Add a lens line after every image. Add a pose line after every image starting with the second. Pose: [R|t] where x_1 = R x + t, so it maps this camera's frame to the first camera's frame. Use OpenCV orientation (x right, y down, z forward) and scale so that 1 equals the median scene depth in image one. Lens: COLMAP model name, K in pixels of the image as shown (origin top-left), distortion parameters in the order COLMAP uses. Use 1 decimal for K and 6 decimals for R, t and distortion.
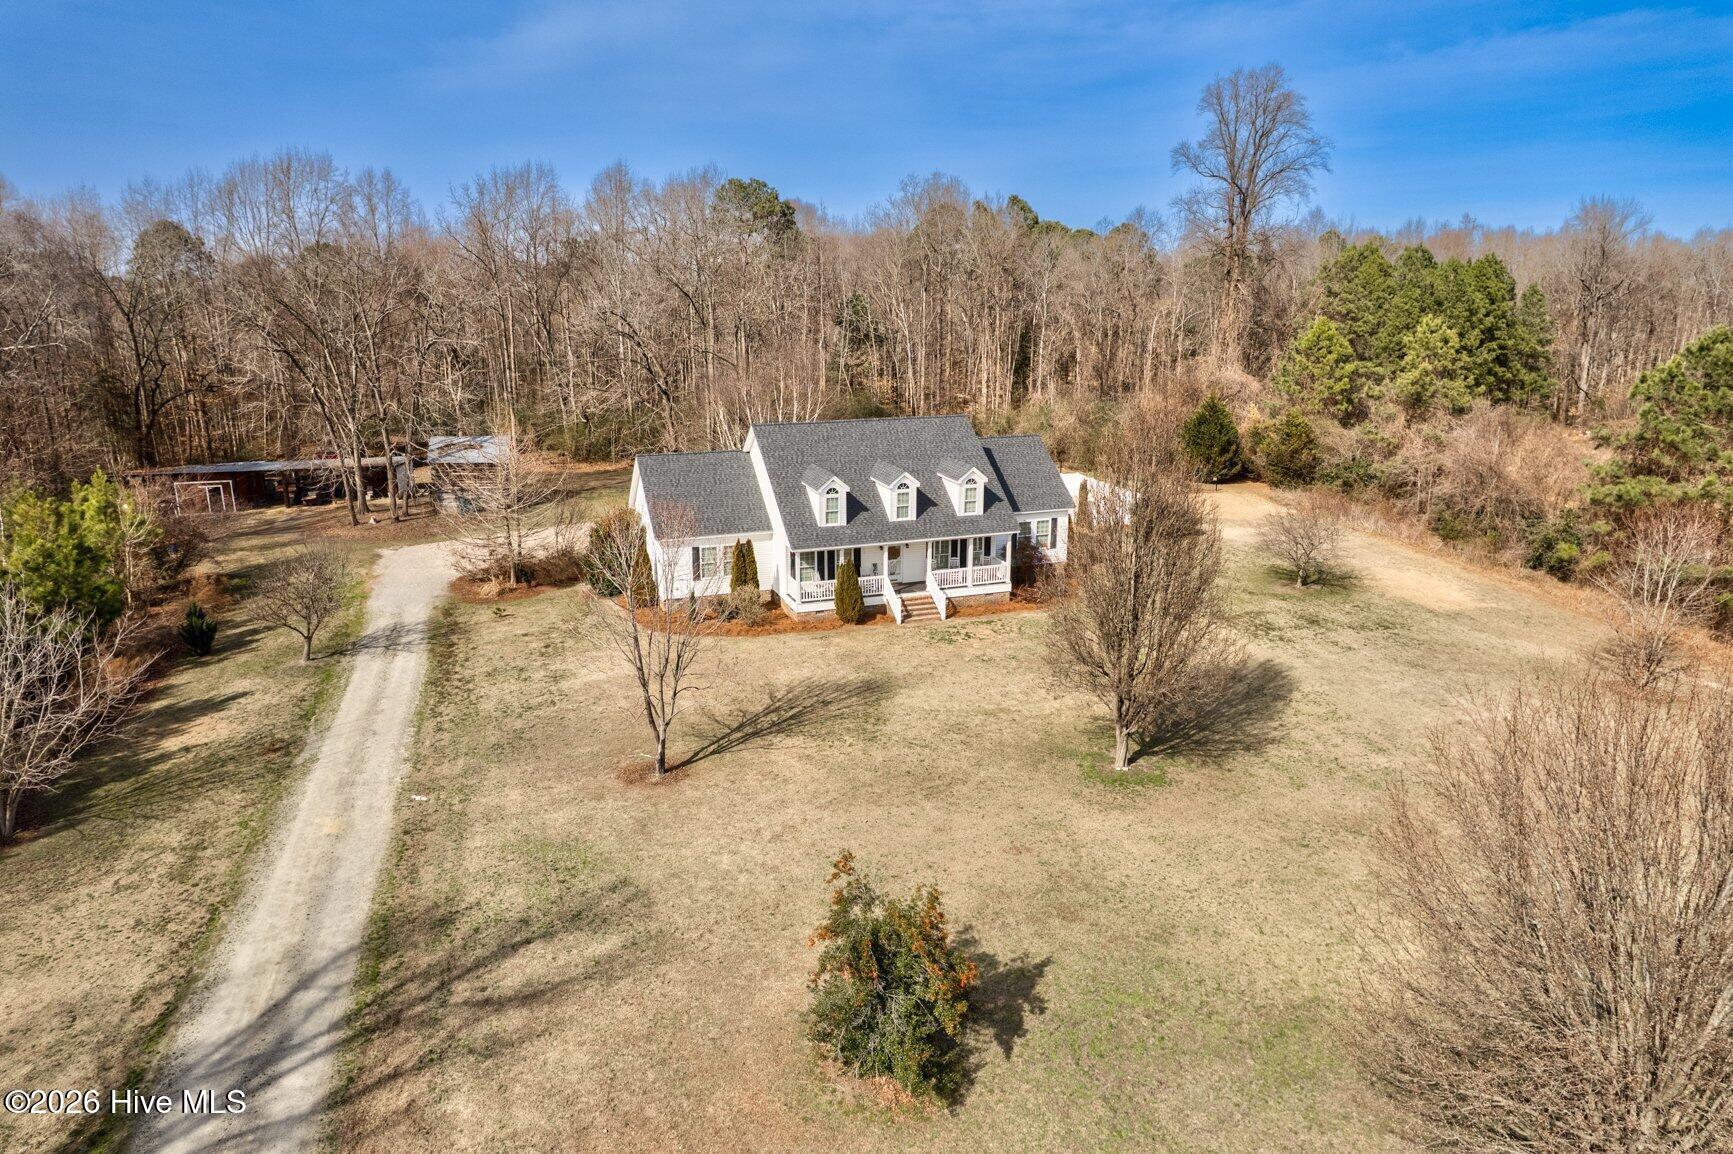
lens RADIAL K [[1130.4, 0, 866.5], [0, 1130.4, 577.0], [0, 0, 1]] dist [-0.095367, 0.100536]
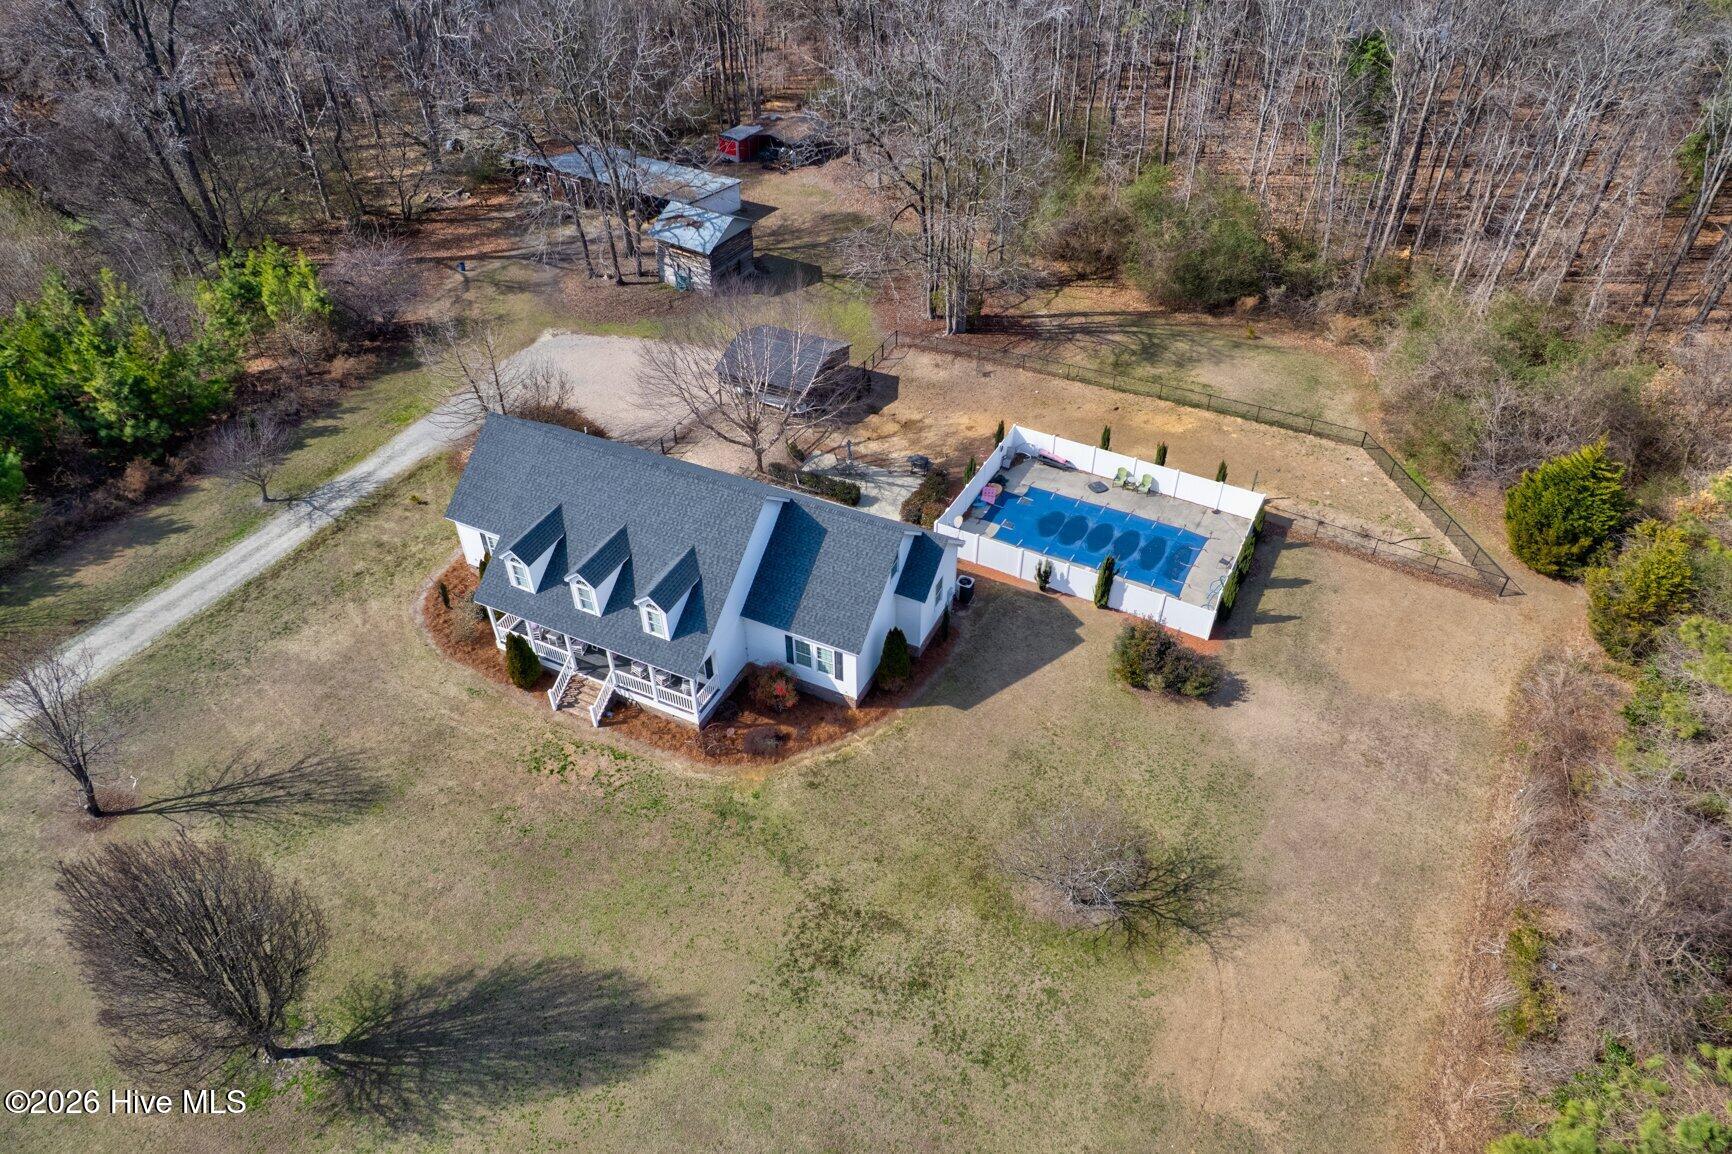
lens RADIAL K [[1119.0, 0, 866.0], [0, 1119.0, 577.0], [0, 0, 1]] dist [-0.067520, 0.041018]
pose [[0.706147, 0.457518, -0.540401, 0.783084], [-0.179092, 0.853800, 0.488827, -0.654762], [0.685042, -0.248402, 0.684846, 0.648129]]
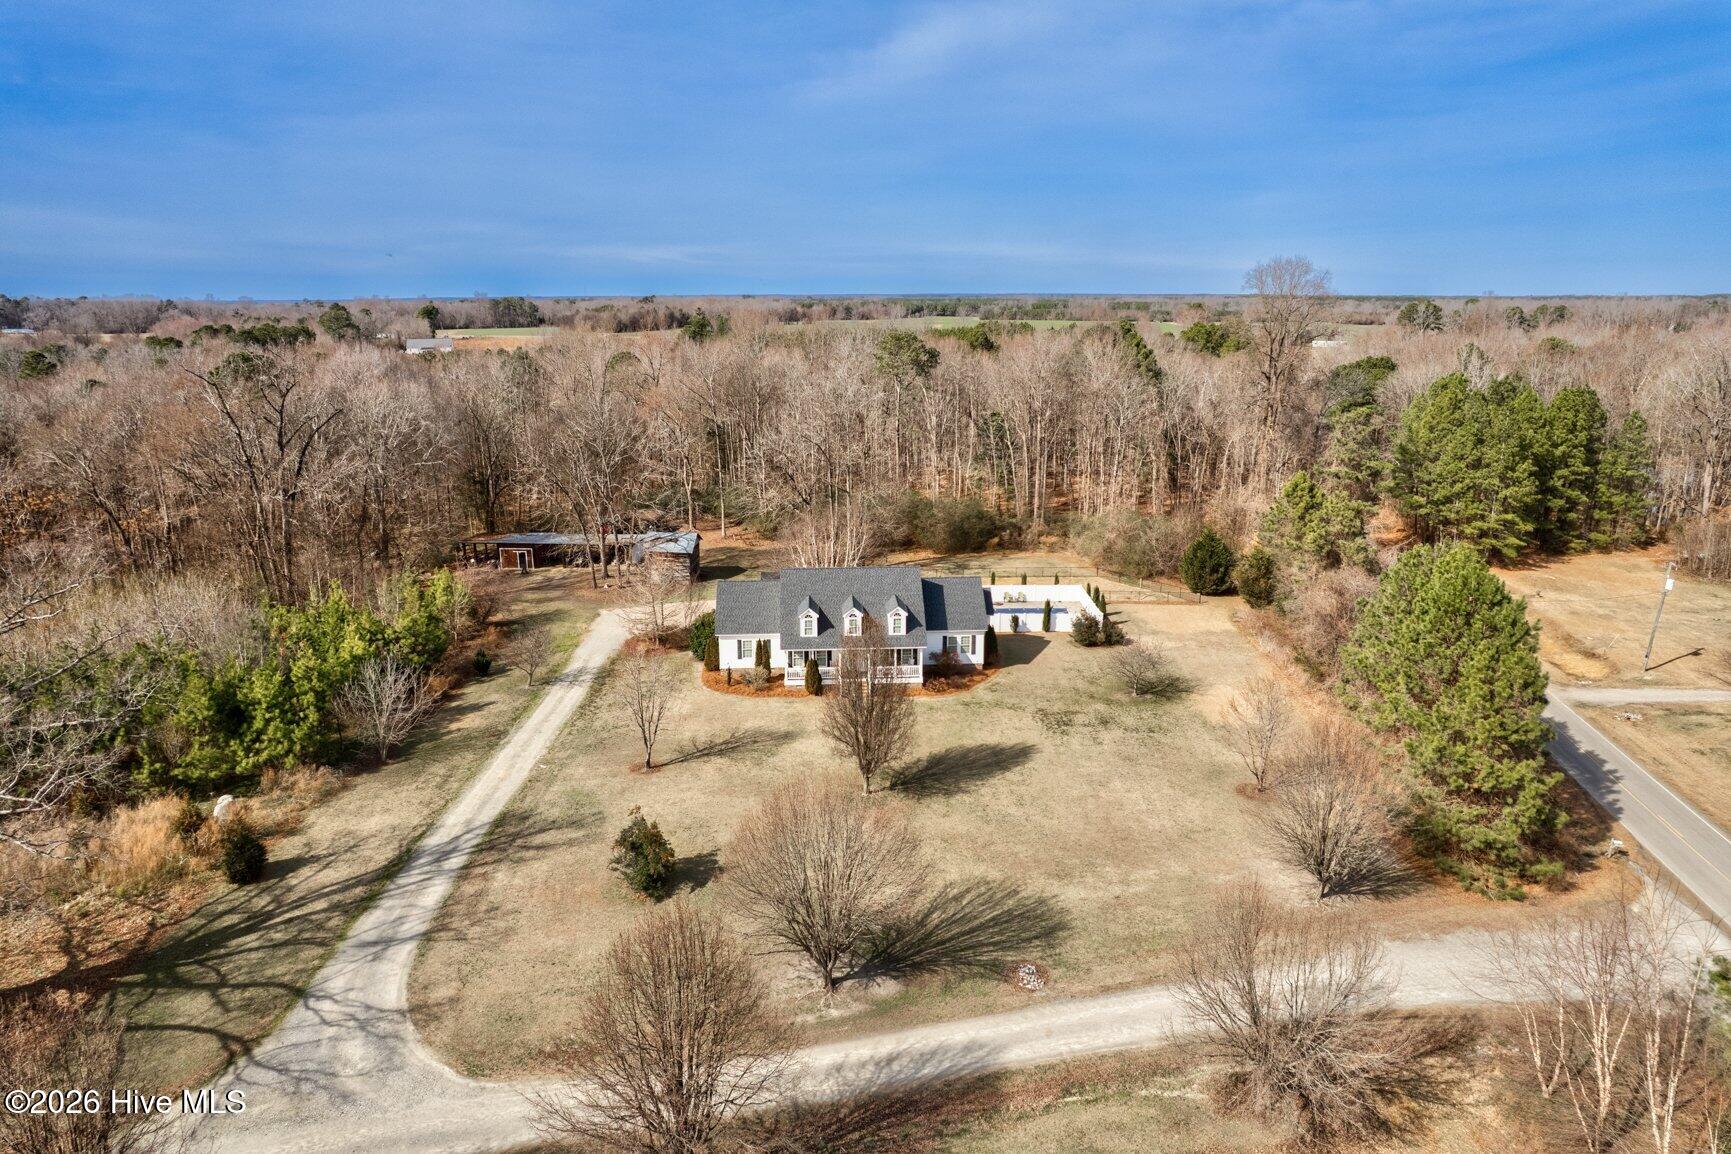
lens RADIAL K [[1118.4, 0, 865.5], [0, 1118.4, 577.0], [0, 0, 1]] dist [-0.067520, 0.041018]
pose [[0.956947, 0.071389, -0.281347, 0.606394], [-0.071879, 0.997376, 0.008591, -0.181253], [0.281223, 0.012002, 0.959568, -0.702217]]
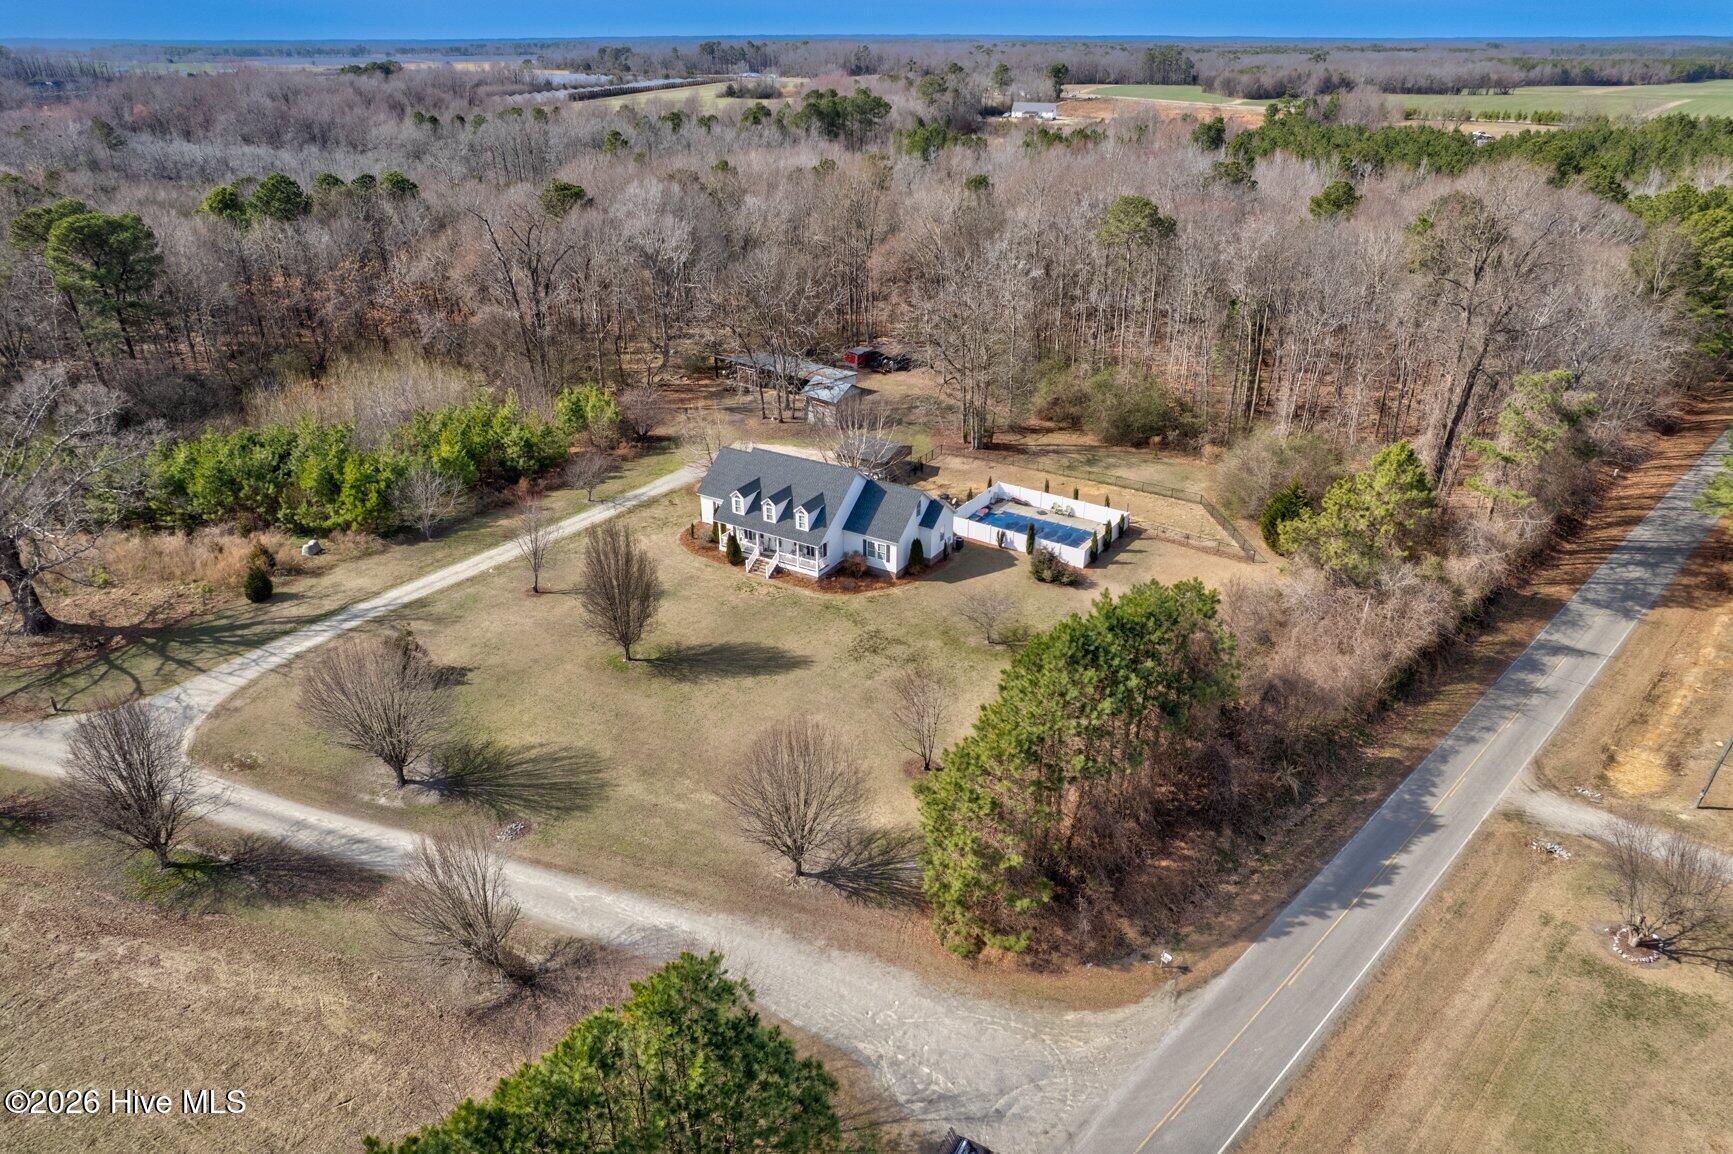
lens RADIAL K [[1119.6, 0, 866.5], [0, 1119.6, 577.0], [0, 0, 1]] dist [-0.067520, 0.041018]
pose [[0.627731, 0.348270, -0.696177, 1.743983], [-0.197007, 0.936296, 0.290754, -0.640581], [0.753088, -0.045364, 0.656354, -0.133362]]
